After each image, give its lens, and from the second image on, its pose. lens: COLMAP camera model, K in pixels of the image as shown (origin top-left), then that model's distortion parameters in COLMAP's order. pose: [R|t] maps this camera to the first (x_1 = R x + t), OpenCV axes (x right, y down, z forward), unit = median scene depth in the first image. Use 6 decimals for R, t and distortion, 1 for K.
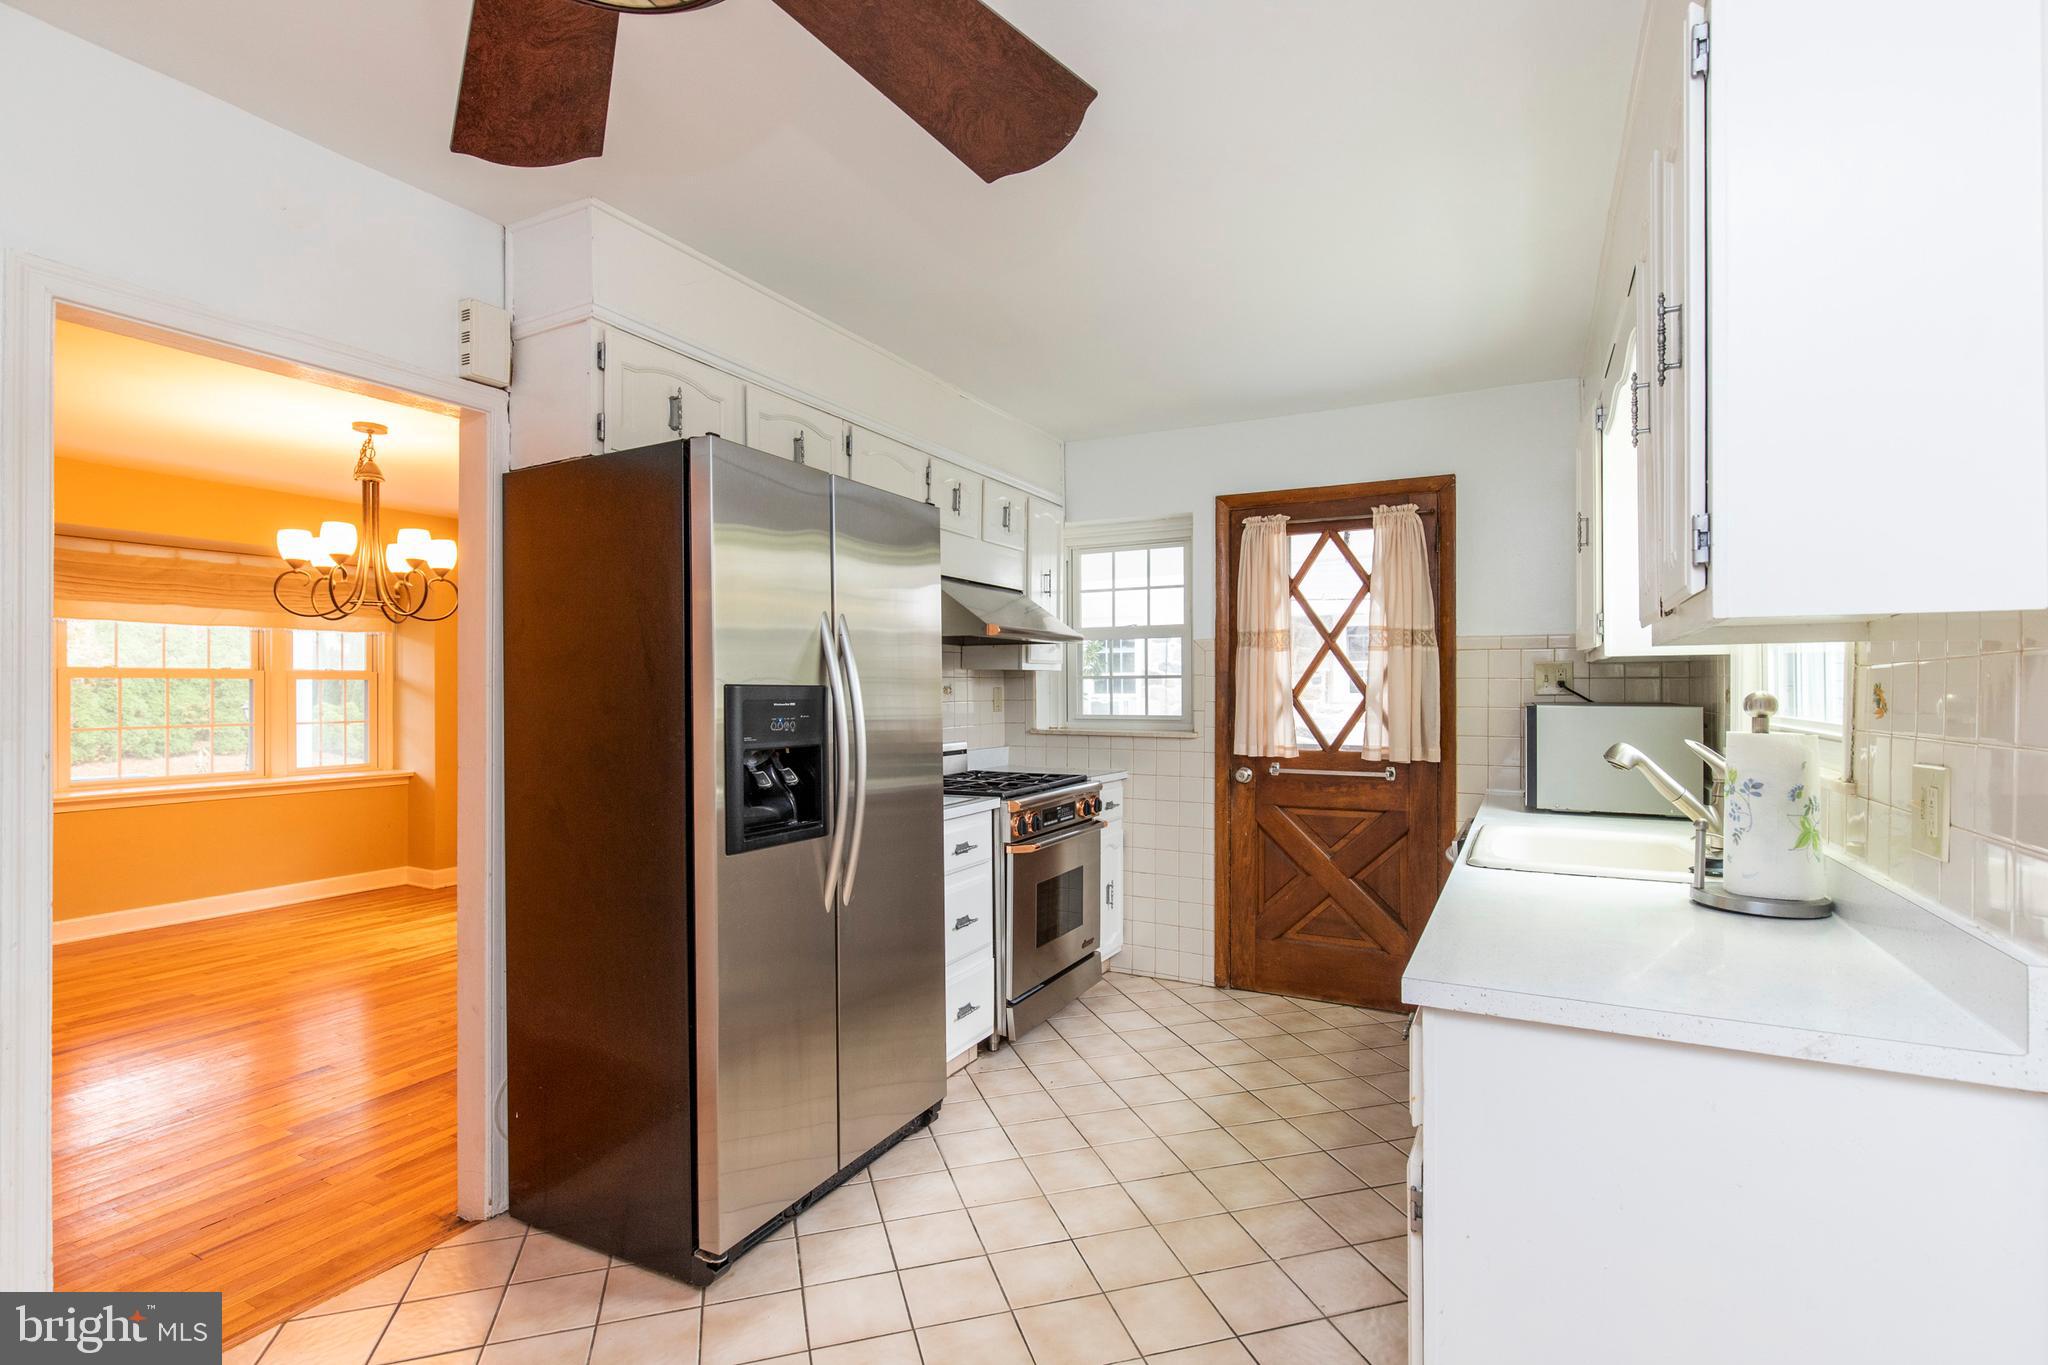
lens RADIAL K [[972.0, 0, 1025.5], [0, 972.0, 689.7], [0, 0, 1]] dist [-0.001163, 0.001311]
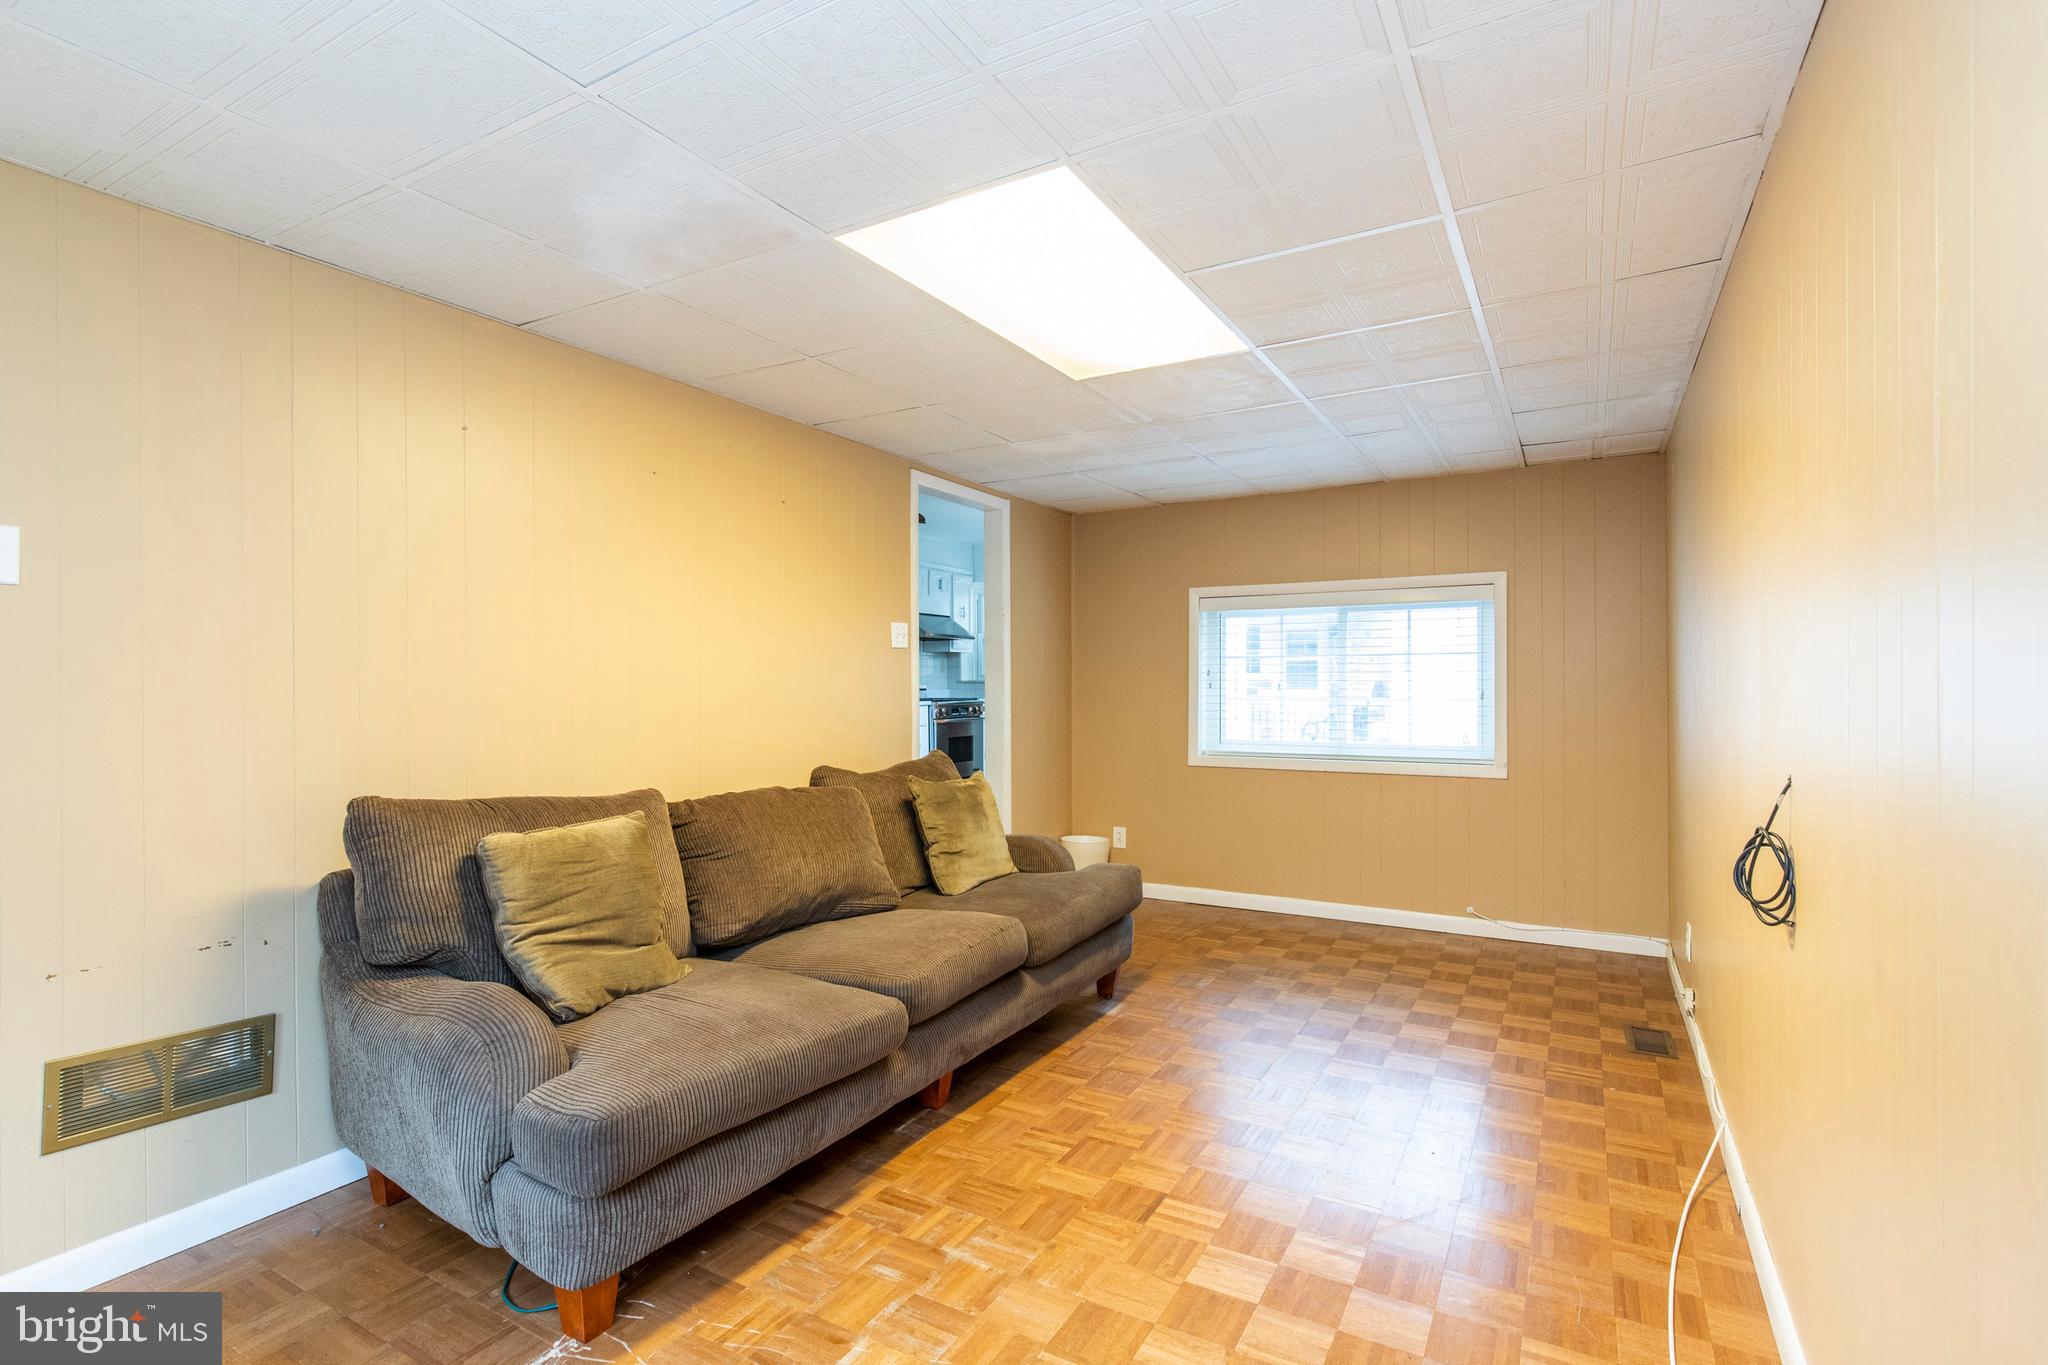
lens RADIAL K [[972.0, 0, 1038.1], [0, 972.0, 682.4], [0, 0, 1]] dist [-0.001163, 0.001311]
pose [[0.999551, -0.009142, -0.028547, 0.278514], [0.008828, 0.999899, -0.011105, 0.081575], [0.028646, 0.010848, 0.999531, -1.302089]]
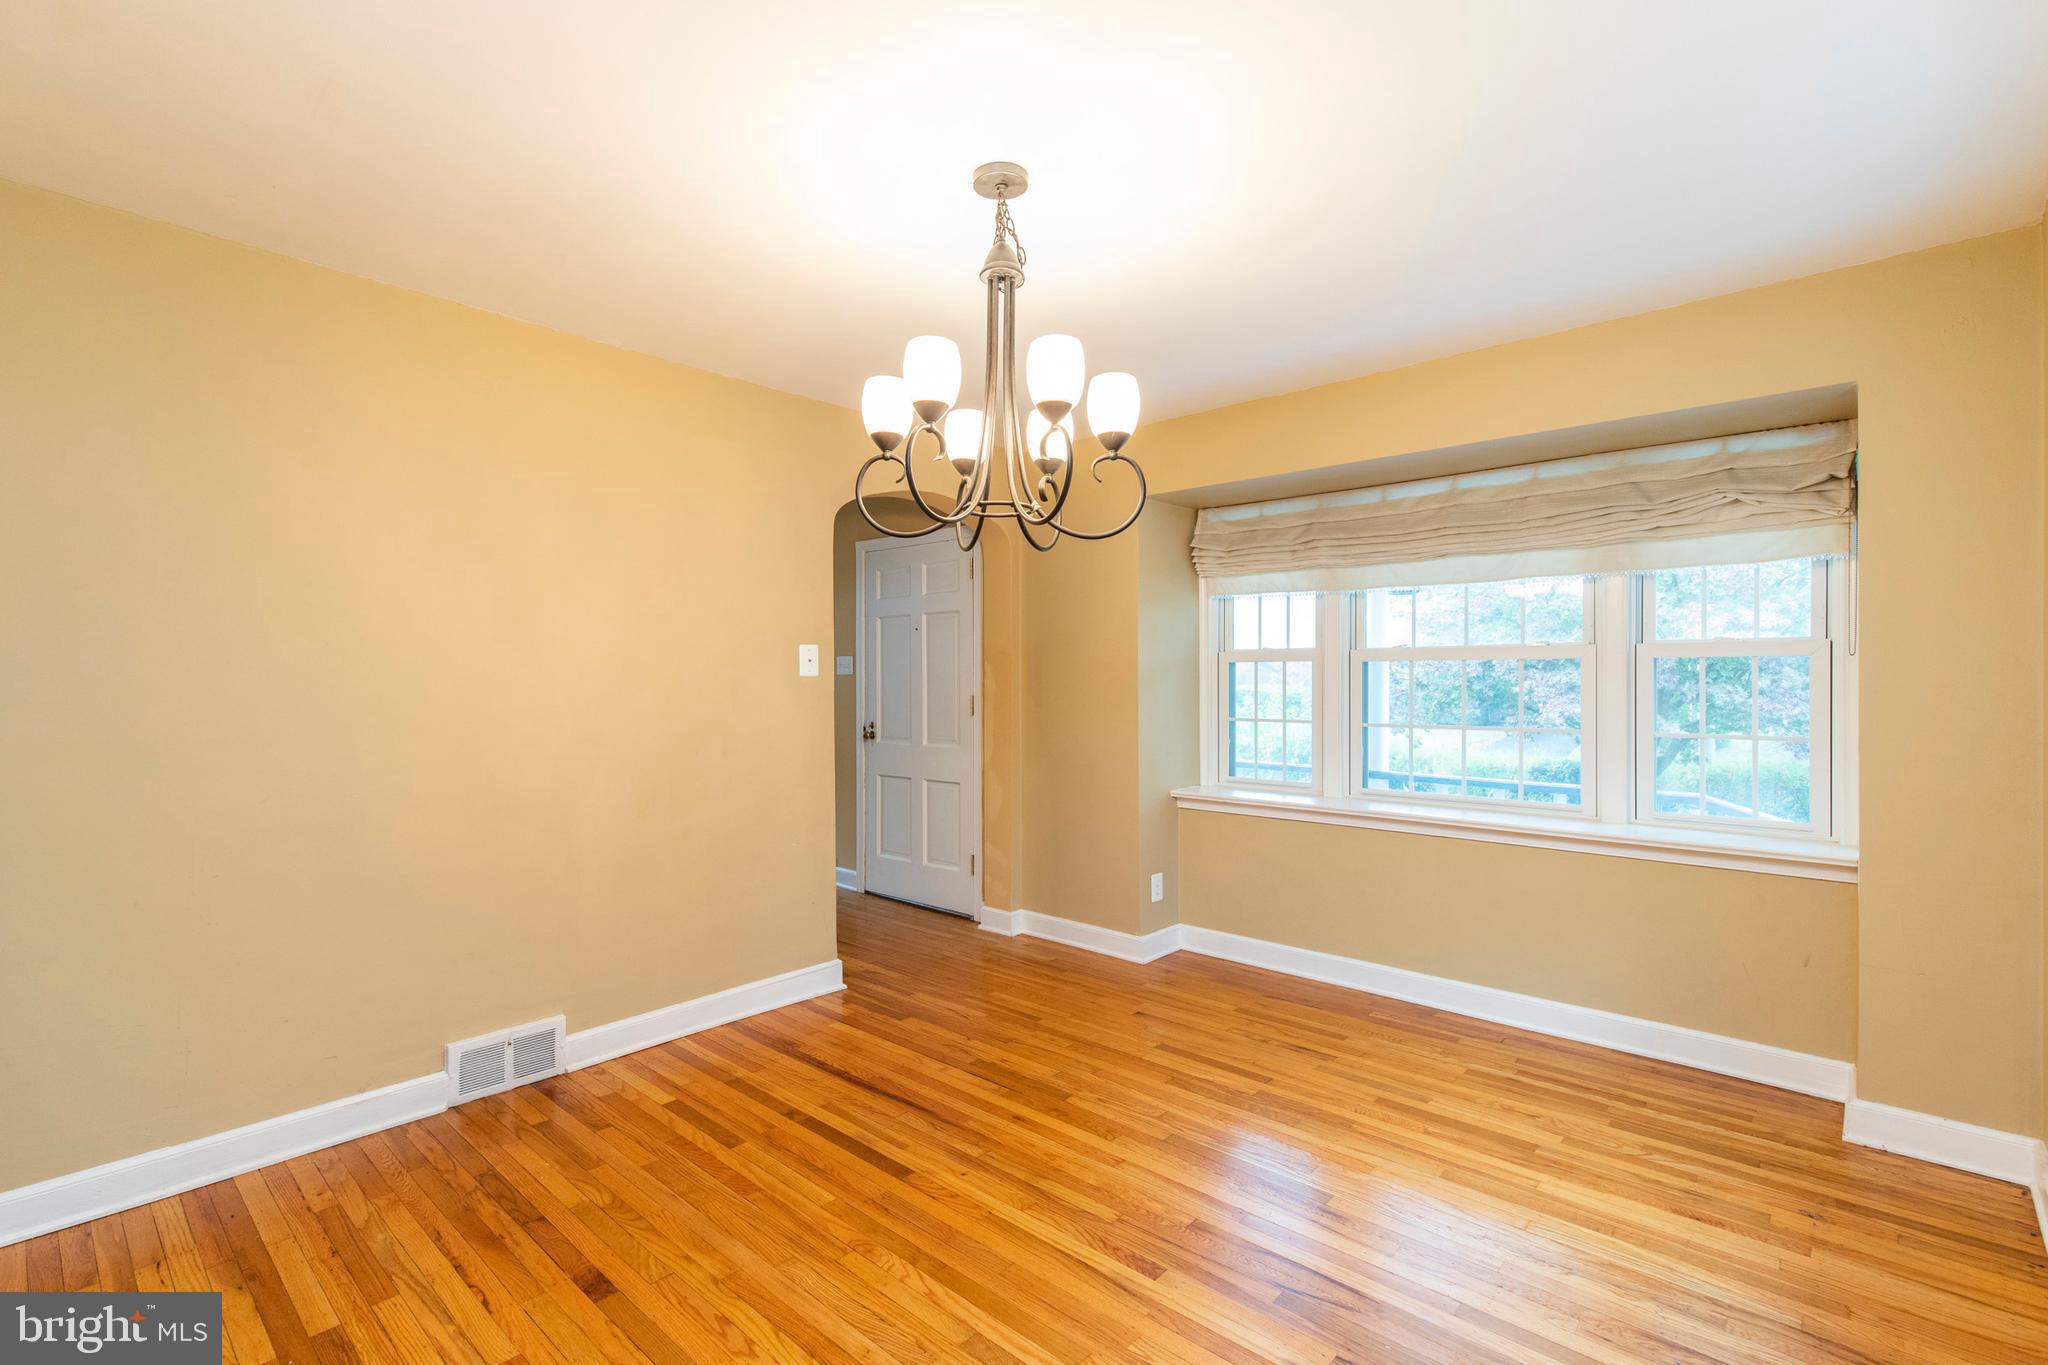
lens RADIAL K [[932.4, 0, 1007.8], [0, 932.4, 695.6], [0, 0, 1]] dist [0.013047, -0.002989]
pose [[-0.256045, 0.017575, -0.966505, -0.200181], [0.000208, 0.999836, 0.018126, 0.001751], [0.966665, 0.004441, -0.256007, 1.275045]]
